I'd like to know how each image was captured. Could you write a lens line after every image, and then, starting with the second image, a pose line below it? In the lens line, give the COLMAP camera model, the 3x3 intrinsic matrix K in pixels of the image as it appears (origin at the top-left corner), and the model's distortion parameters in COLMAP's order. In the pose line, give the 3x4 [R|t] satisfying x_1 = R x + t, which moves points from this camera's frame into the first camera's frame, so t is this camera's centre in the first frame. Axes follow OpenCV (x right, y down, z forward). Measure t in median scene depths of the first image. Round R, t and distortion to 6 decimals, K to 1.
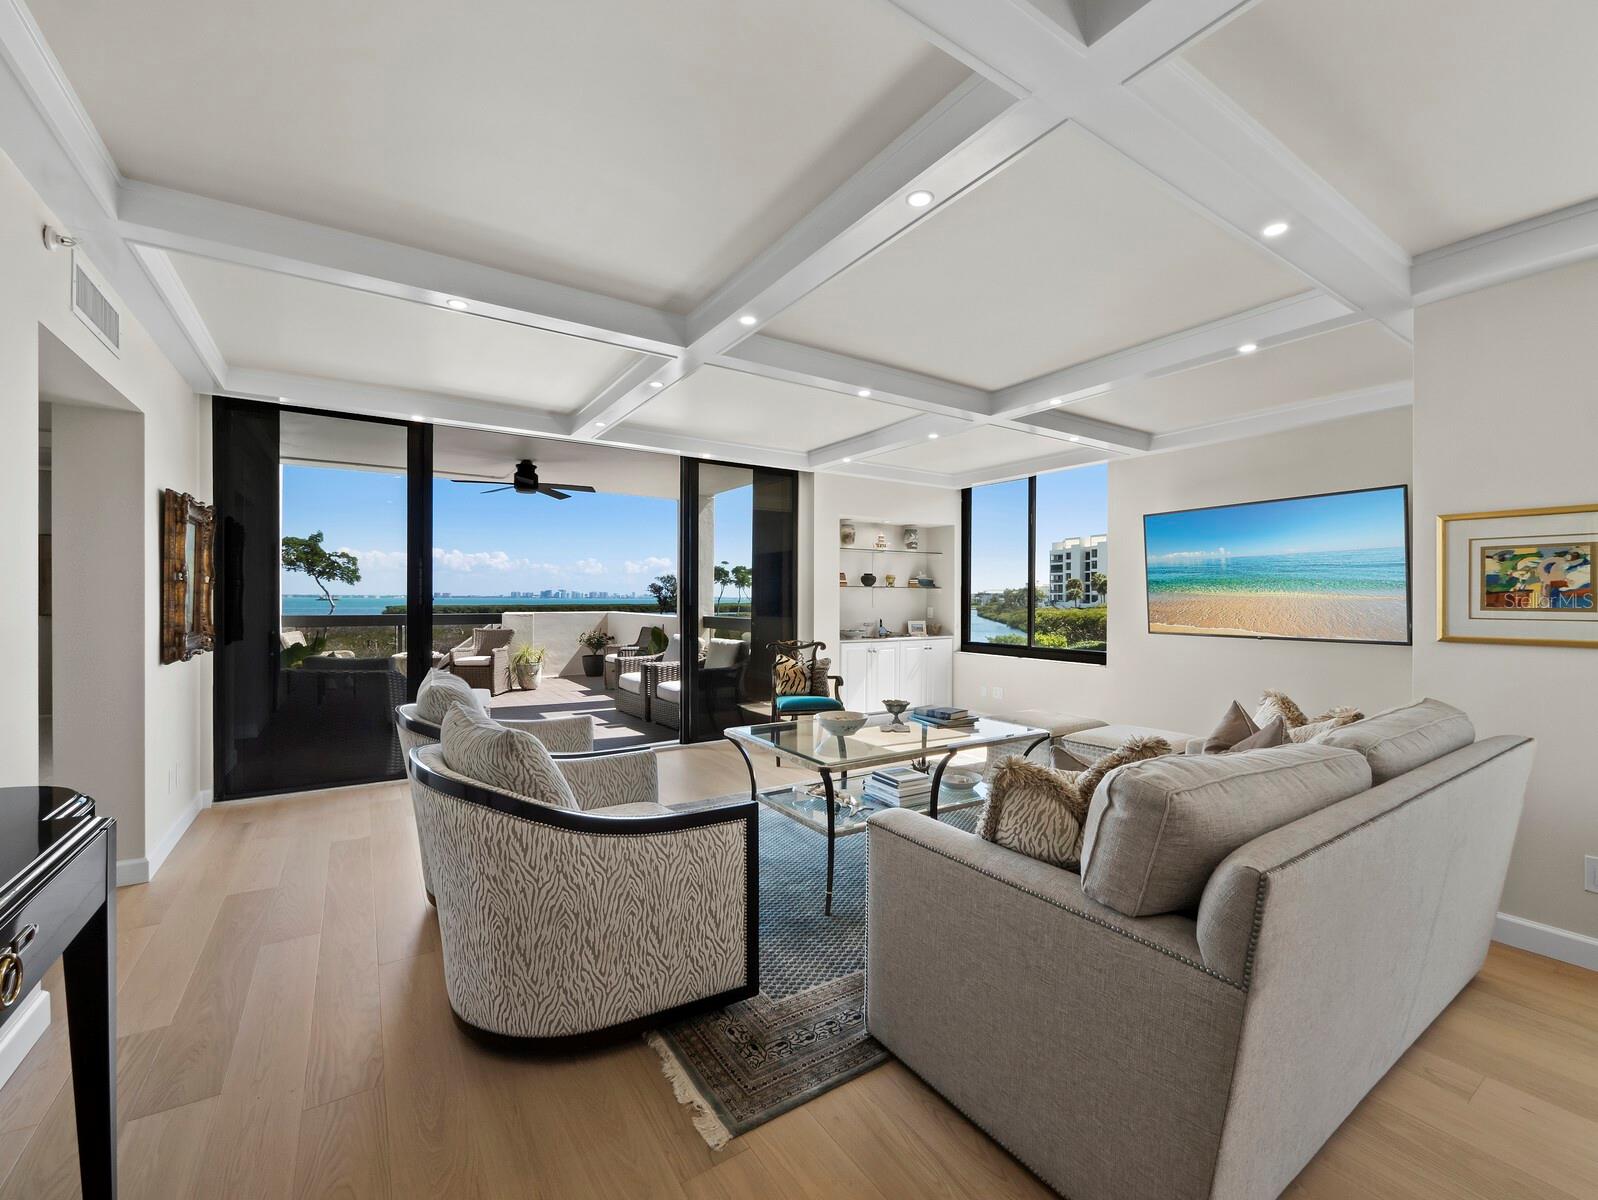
lens RADIAL K [[673.3, 0, 803.5], [0, 673.3, 605.0], [0, 0, 1]] dist [-0.010061, 0.003118]
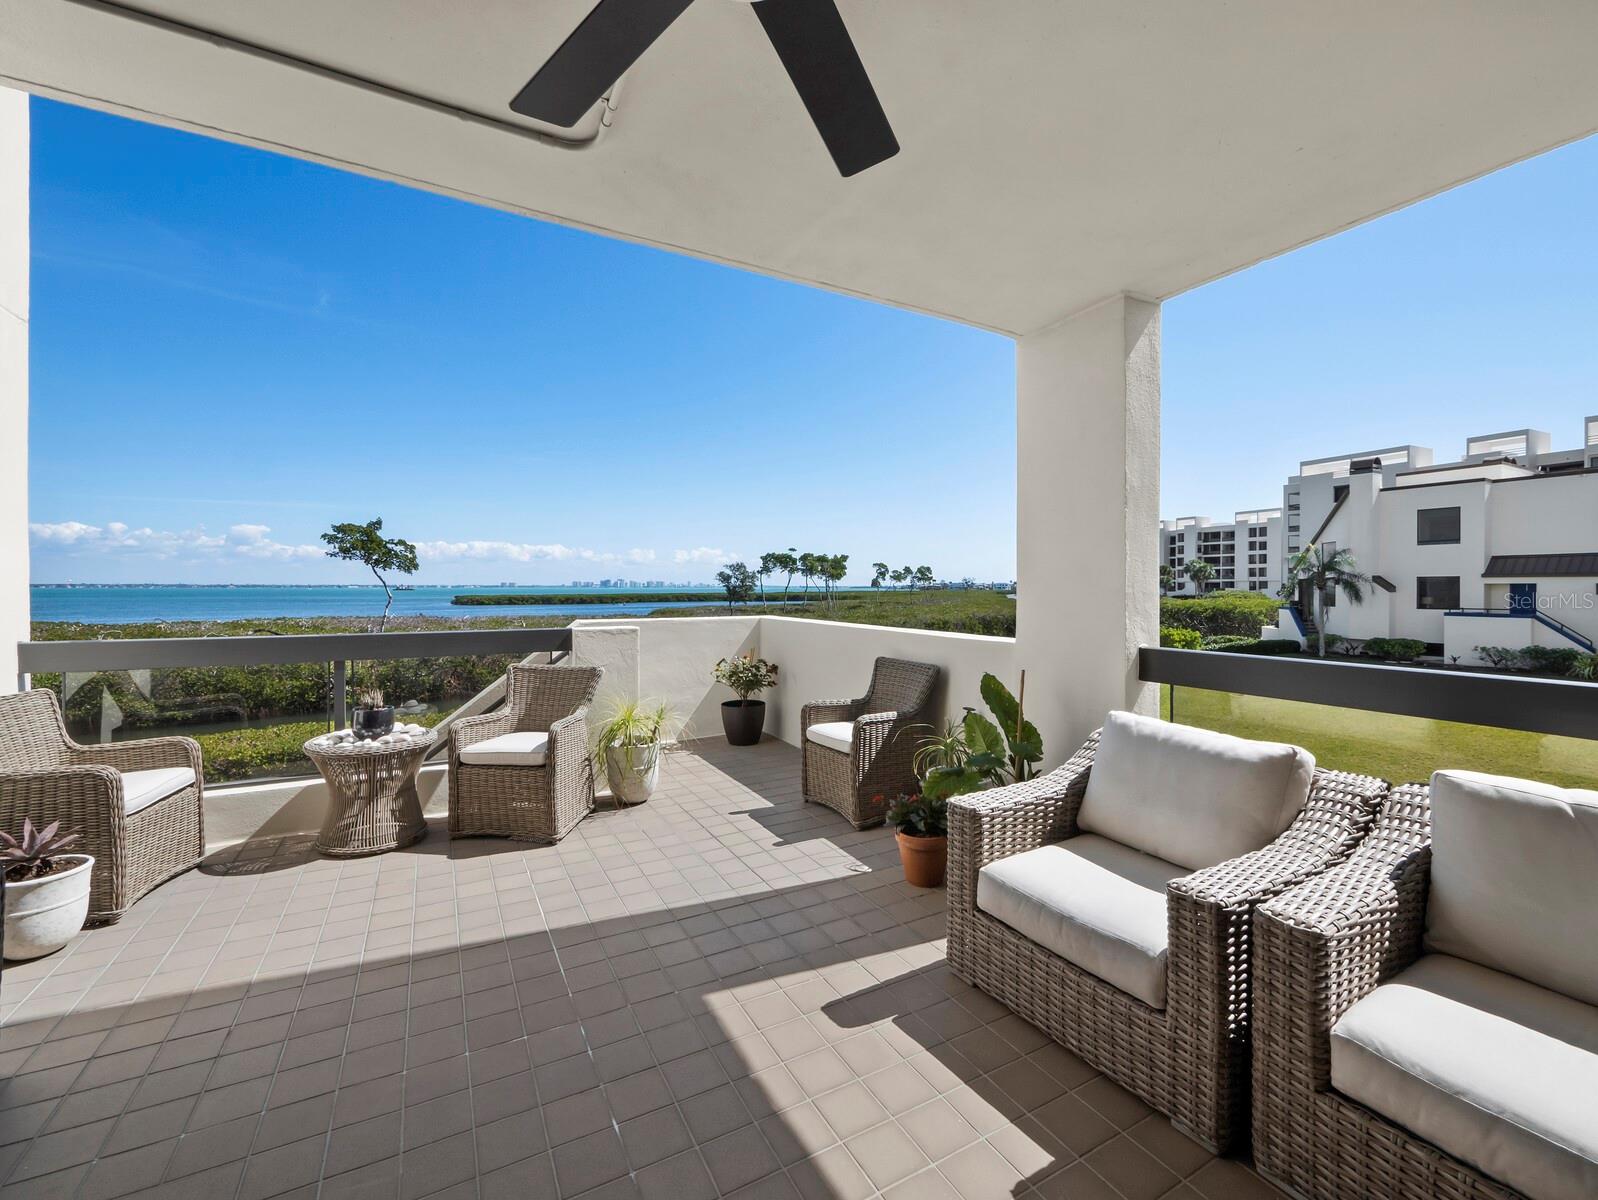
lens RADIAL K [[673.3, 0, 807.4], [0, 673.3, 590.0], [0, 0, 1]] dist [-0.010061, 0.003118]
pose [[0.997205, -0.002635, -0.074665, -0.049468], [0.002247, 0.999983, -0.005291, -0.001856], [0.074678, 0.005108, 0.997195, 0.107842]]
